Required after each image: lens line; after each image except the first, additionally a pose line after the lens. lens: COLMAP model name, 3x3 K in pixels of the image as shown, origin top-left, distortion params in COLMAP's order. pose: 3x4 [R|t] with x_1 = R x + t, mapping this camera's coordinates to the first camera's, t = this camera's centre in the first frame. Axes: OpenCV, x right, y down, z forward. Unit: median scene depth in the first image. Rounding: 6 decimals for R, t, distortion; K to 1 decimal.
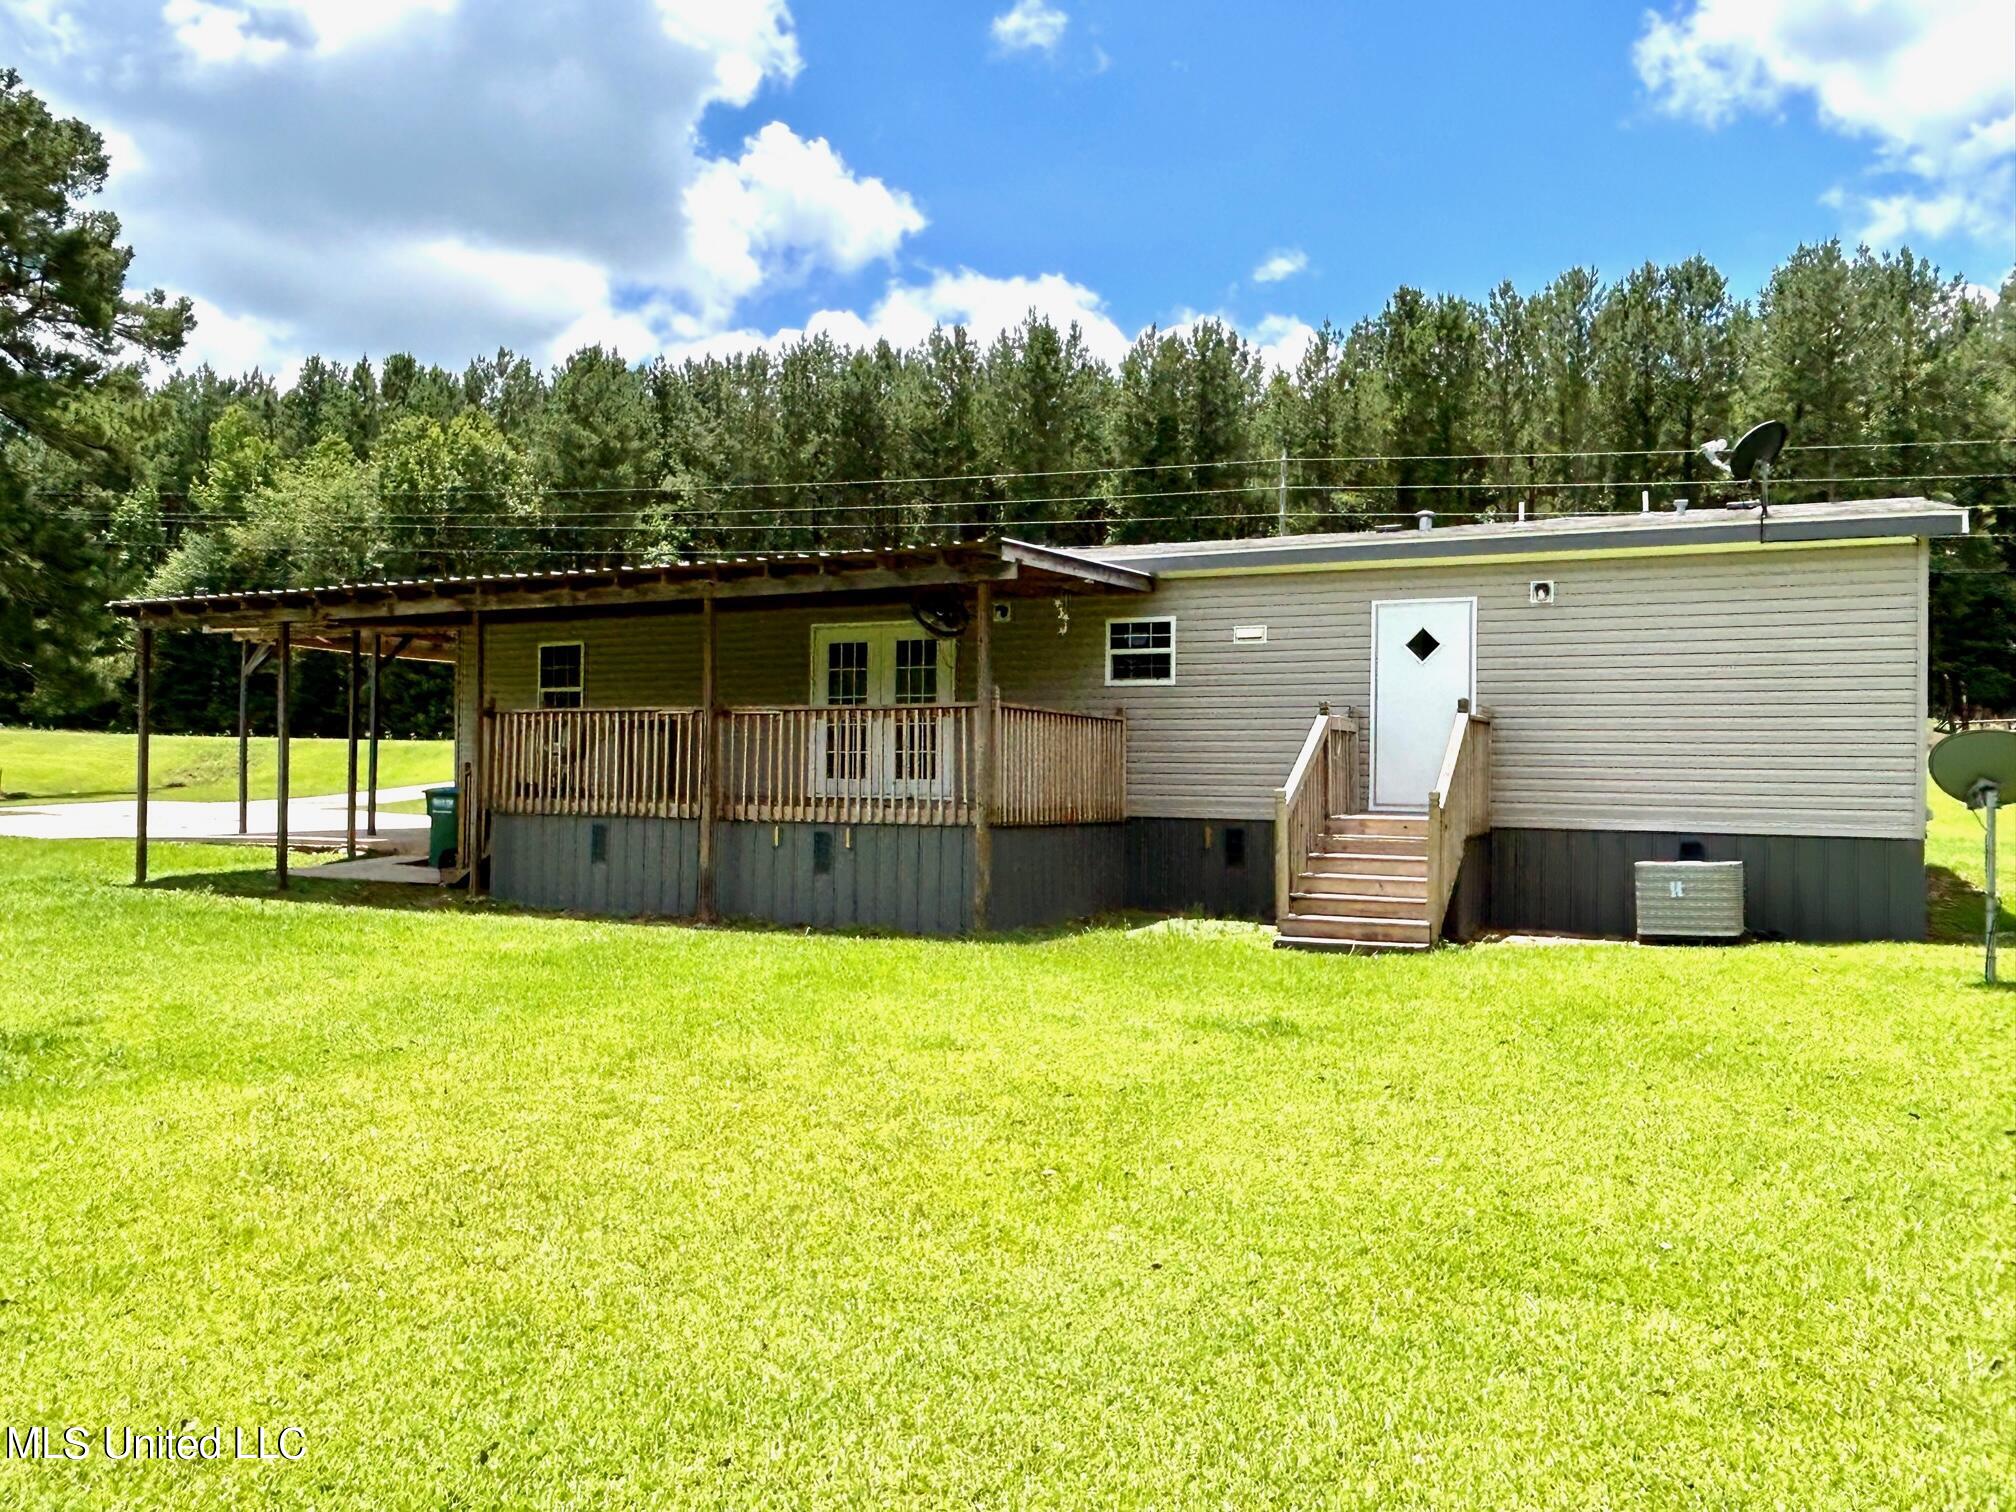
lens RADIAL K [[1507.5, 0, 1006.4], [0, 1507.5, 755.6], [0, 0, 1]] dist [-0.010469, -0.001436]
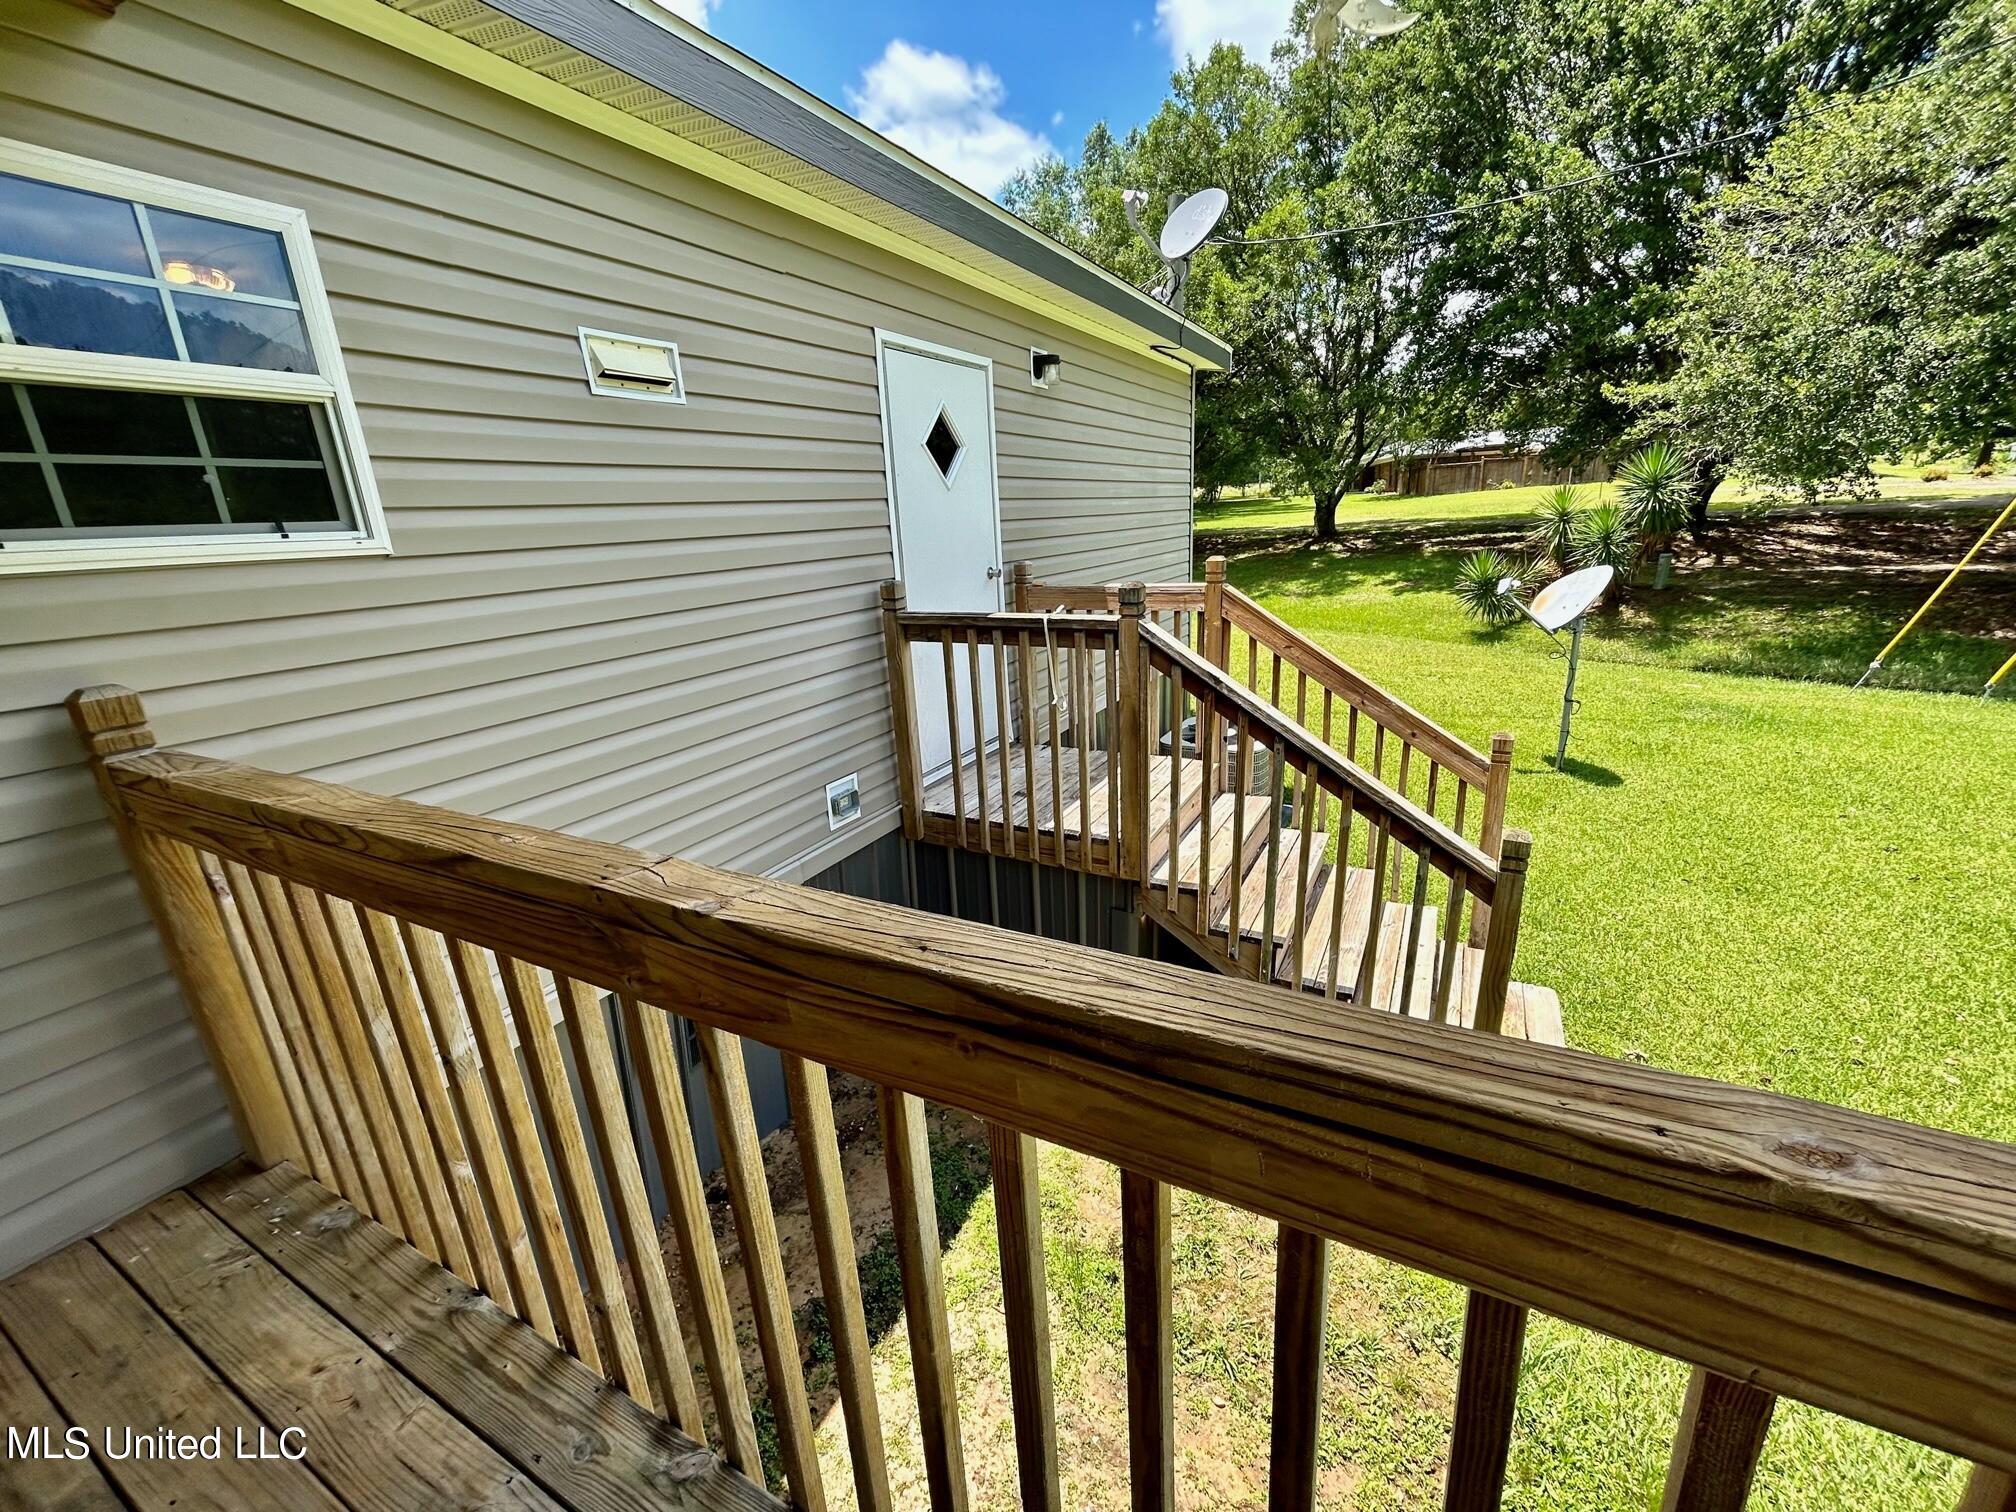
lens RADIAL K [[823.2, 0, 1006.2], [0, 823.2, 750.6], [0, 0, 1]] dist [0.001491, 0.001121]
pose [[0.016308, -0.301515, 0.953322, -0.016587], [0.021455, 0.953335, 0.301152, -0.052992], [-0.999637, 0.015543, 0.022016, 0.883468]]
